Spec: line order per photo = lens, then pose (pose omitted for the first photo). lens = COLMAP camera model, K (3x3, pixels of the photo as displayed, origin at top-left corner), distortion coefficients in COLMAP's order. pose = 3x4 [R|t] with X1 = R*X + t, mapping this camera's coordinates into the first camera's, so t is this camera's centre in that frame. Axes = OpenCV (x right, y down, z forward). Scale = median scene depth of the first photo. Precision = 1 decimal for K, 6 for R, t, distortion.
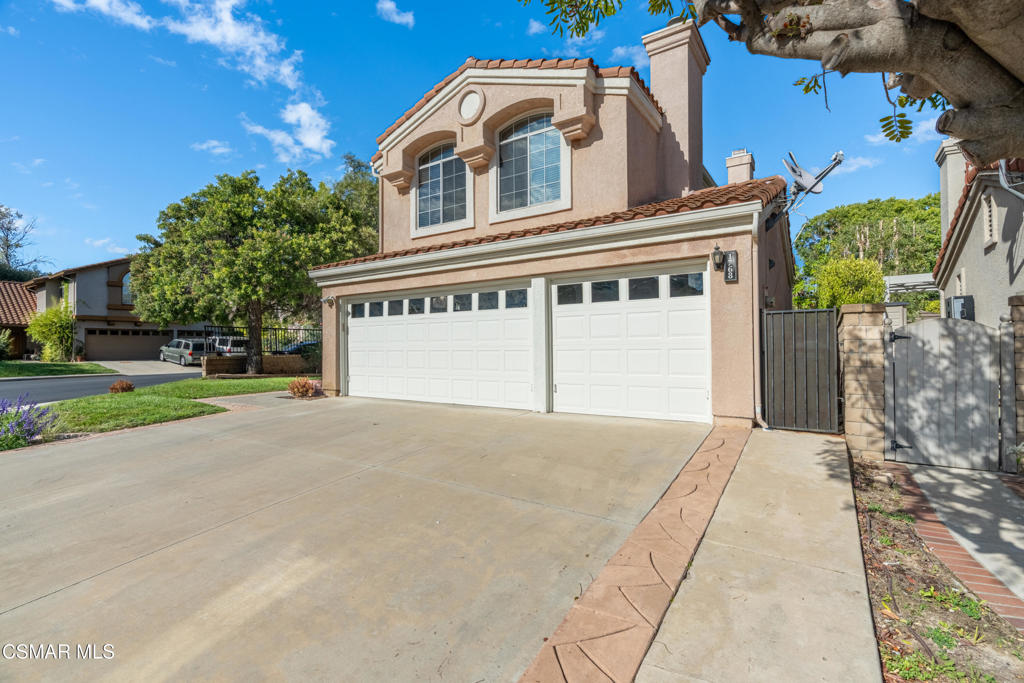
lens RADIAL K [[461.7, 0, 514.5], [0, 461.7, 343.2], [0, 0, 1]] dist [-0.000440, 0.000489]
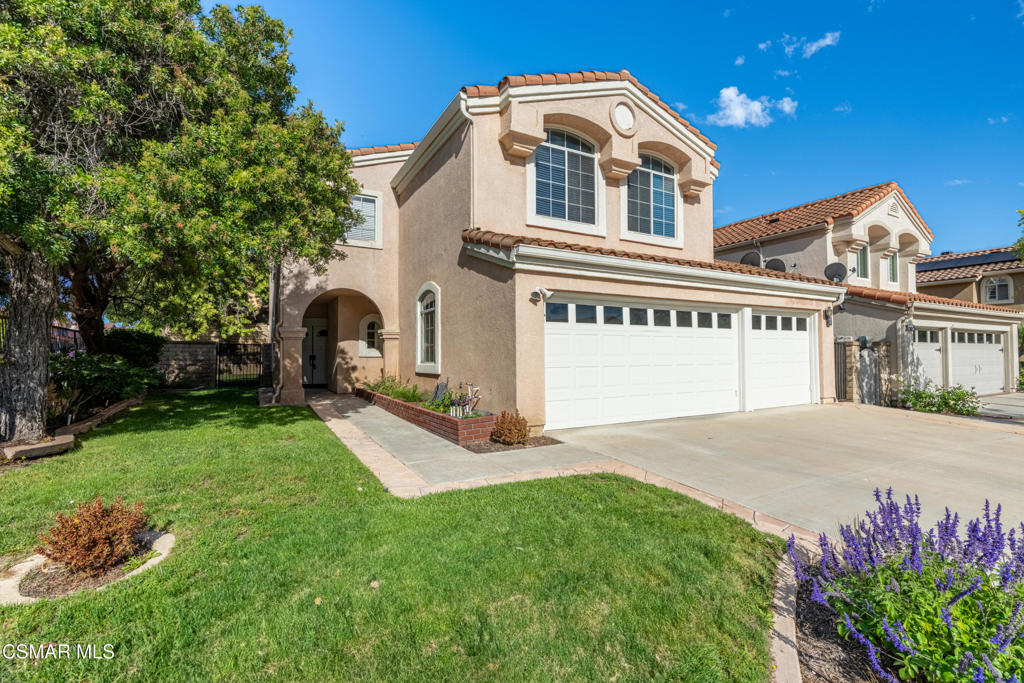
lens RADIAL K [[461.7, 0, 514.5], [0, 461.7, 343.2], [0, 0, 1]] dist [-0.000440, 0.000489]
pose [[0.465113, 0.036305, 0.884506, -1.043127], [-0.001608, 0.999192, -0.040167, 0.006720], [-0.885250, 0.017259, 0.464796, 0.747811]]
